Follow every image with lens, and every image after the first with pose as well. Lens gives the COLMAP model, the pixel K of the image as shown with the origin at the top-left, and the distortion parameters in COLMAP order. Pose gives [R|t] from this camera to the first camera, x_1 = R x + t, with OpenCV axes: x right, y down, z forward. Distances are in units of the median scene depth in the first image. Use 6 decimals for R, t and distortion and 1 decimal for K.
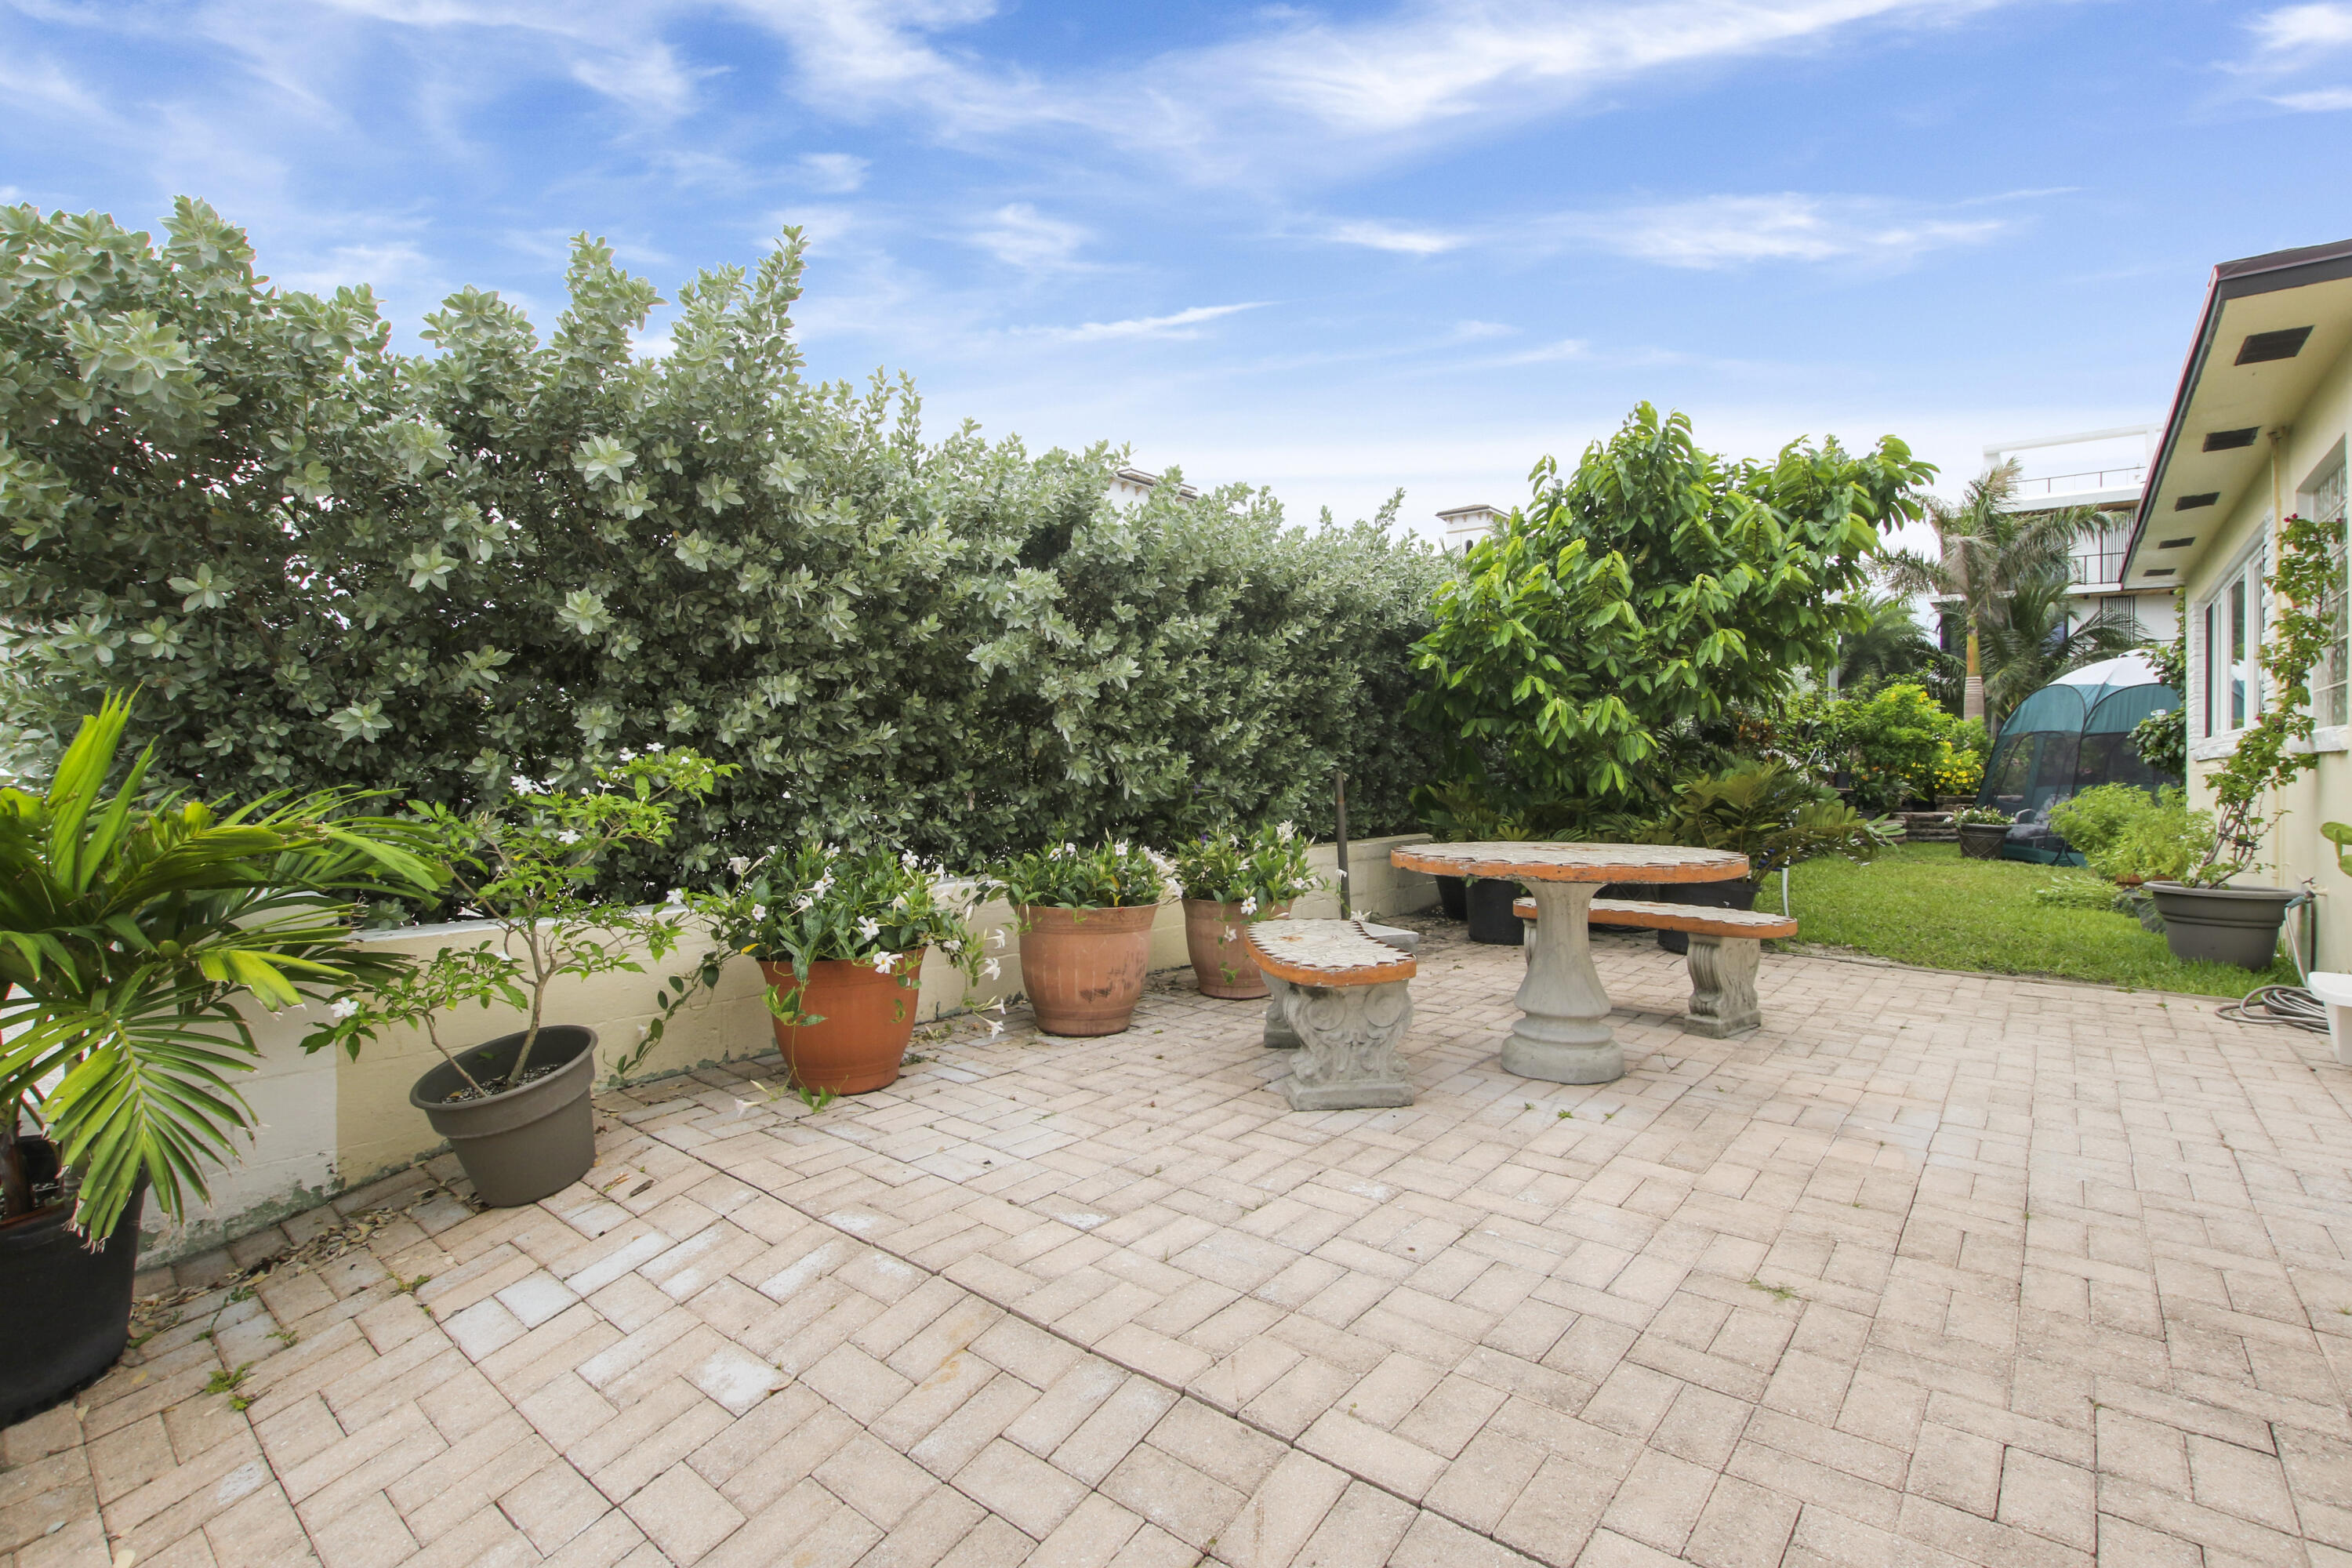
lens RADIAL K [[1085.7, 0, 1183.2], [0, 1085.7, 781.5], [0, 0, 1]] dist [-0.030691, 0.000294]
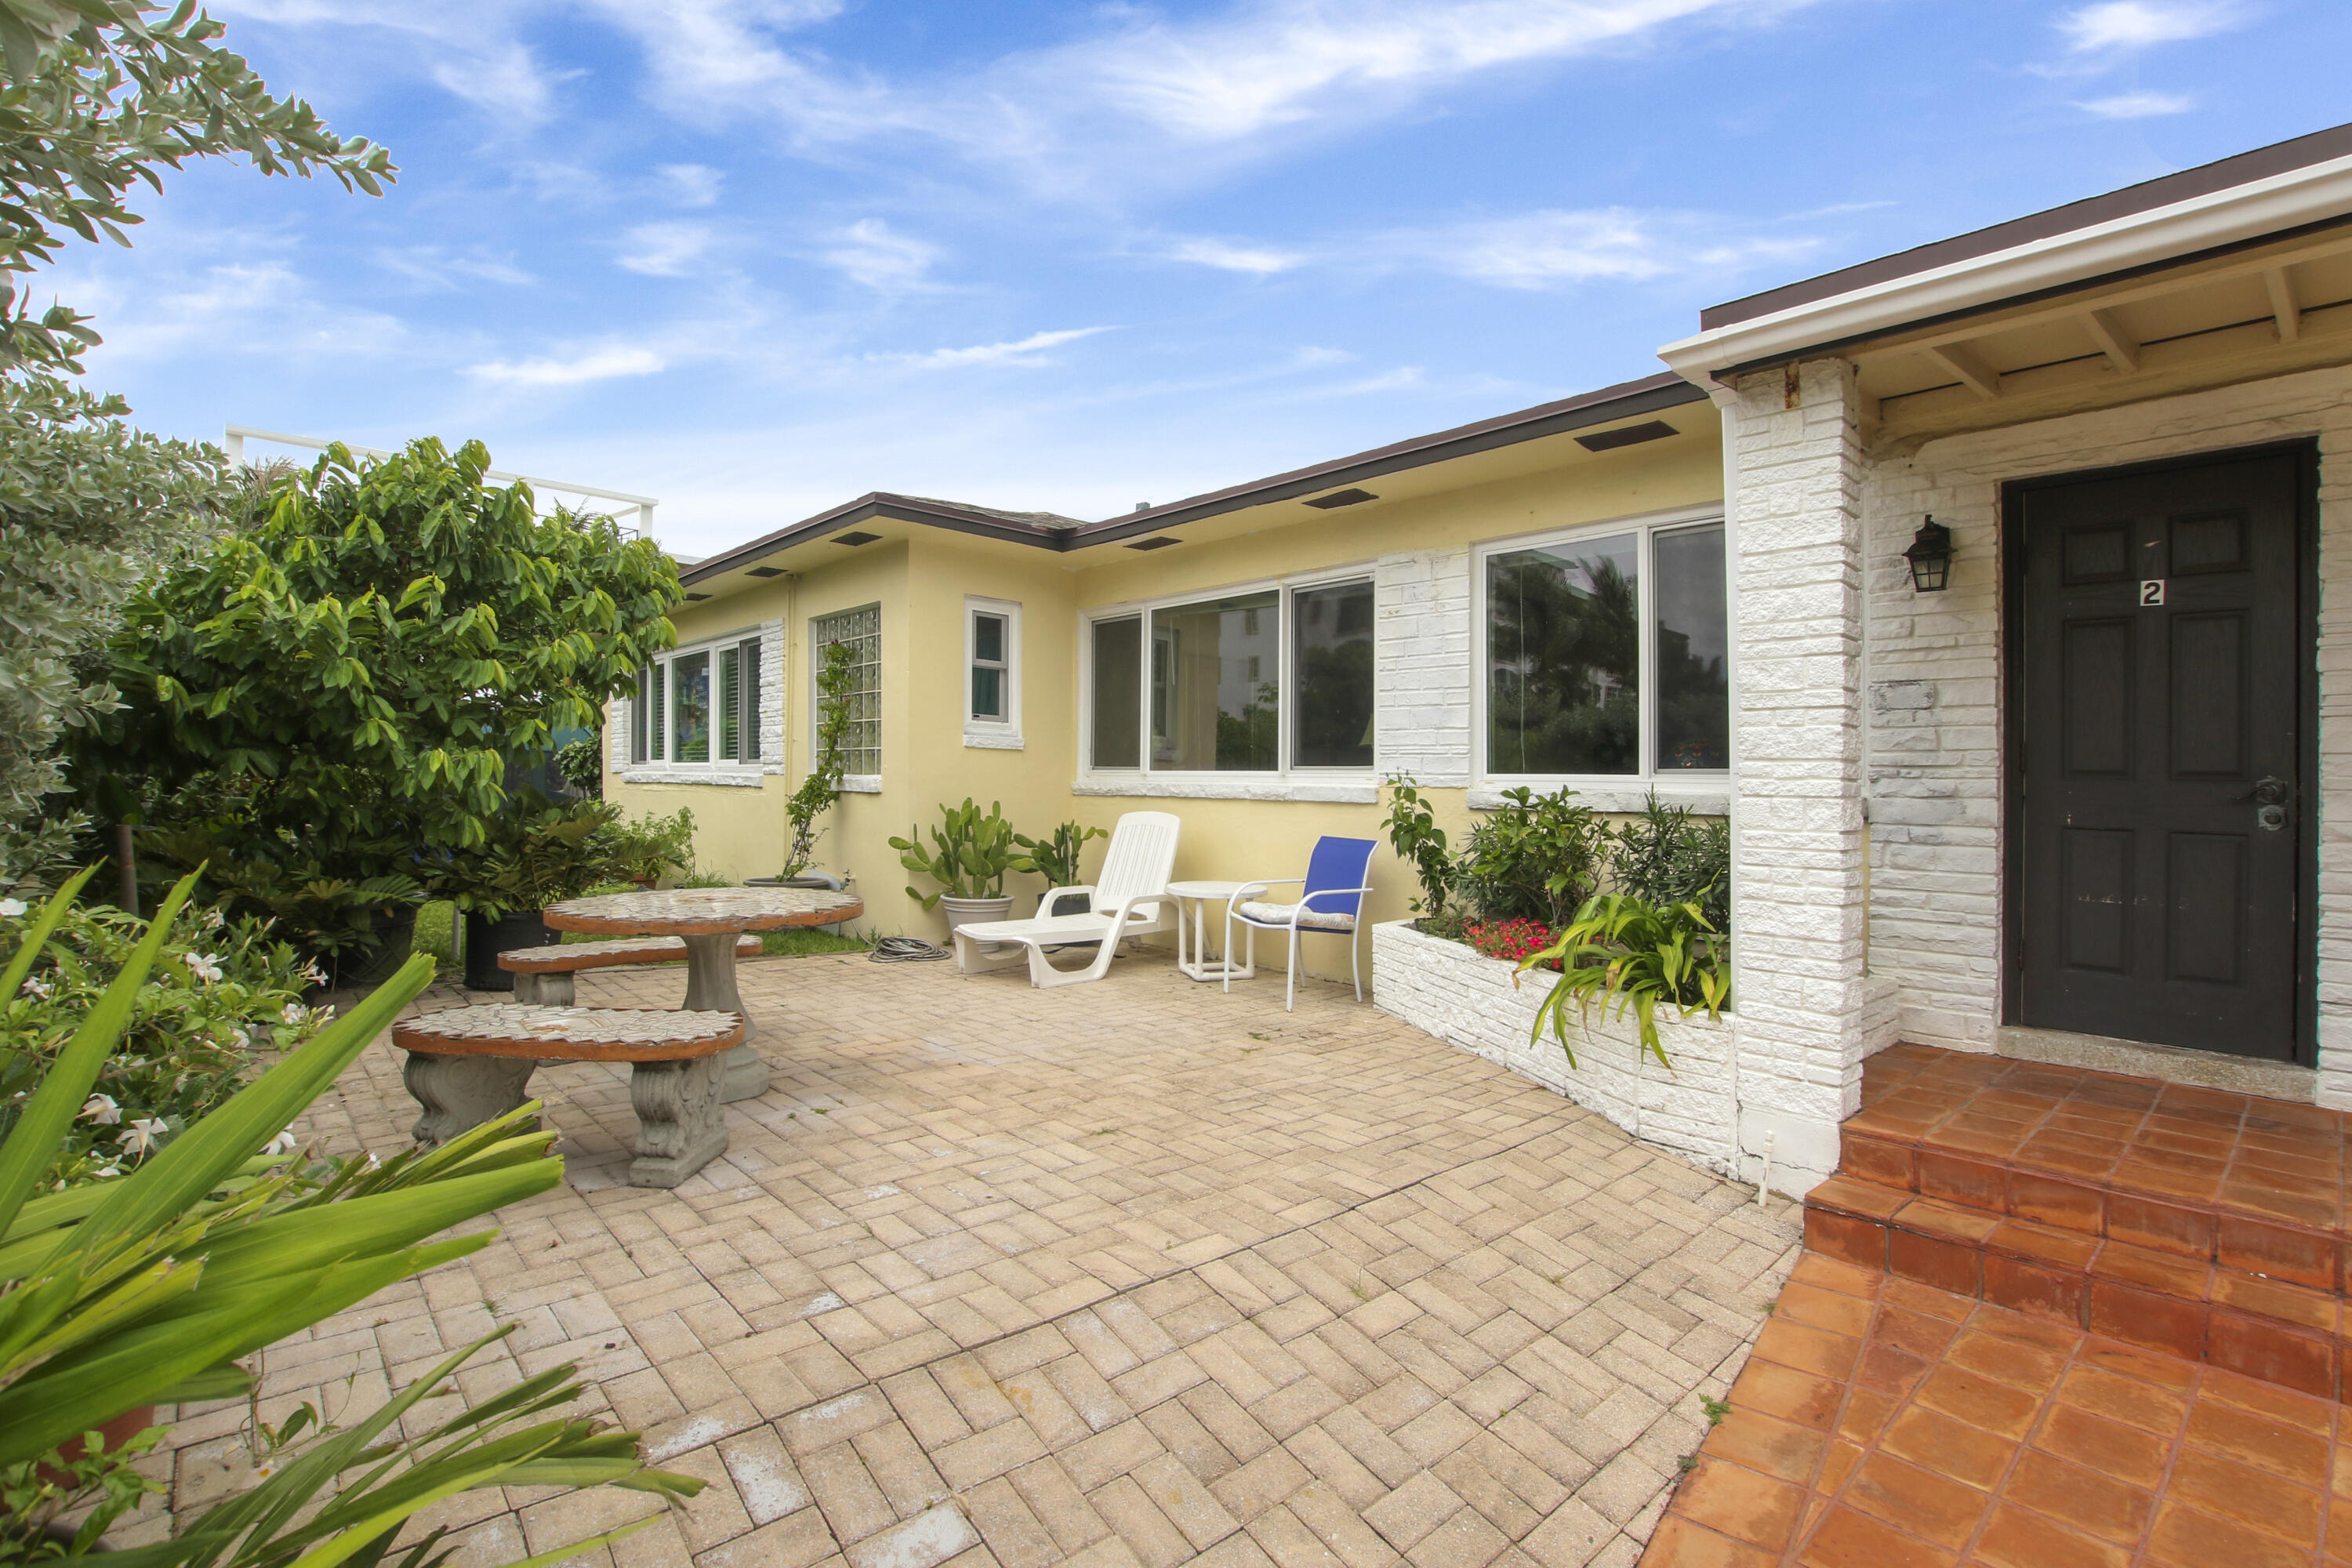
lens RADIAL K [[1085.7, 0, 1183.2], [0, 1085.7, 782.5], [0, 0, 1]] dist [-0.030691, 0.000294]
pose [[0.165477, 0.001560, 0.986212, -1.043448], [-0.005289, 0.999986, -0.000695, -0.095145], [-0.986199, -0.005101, 0.165483, 0.486779]]
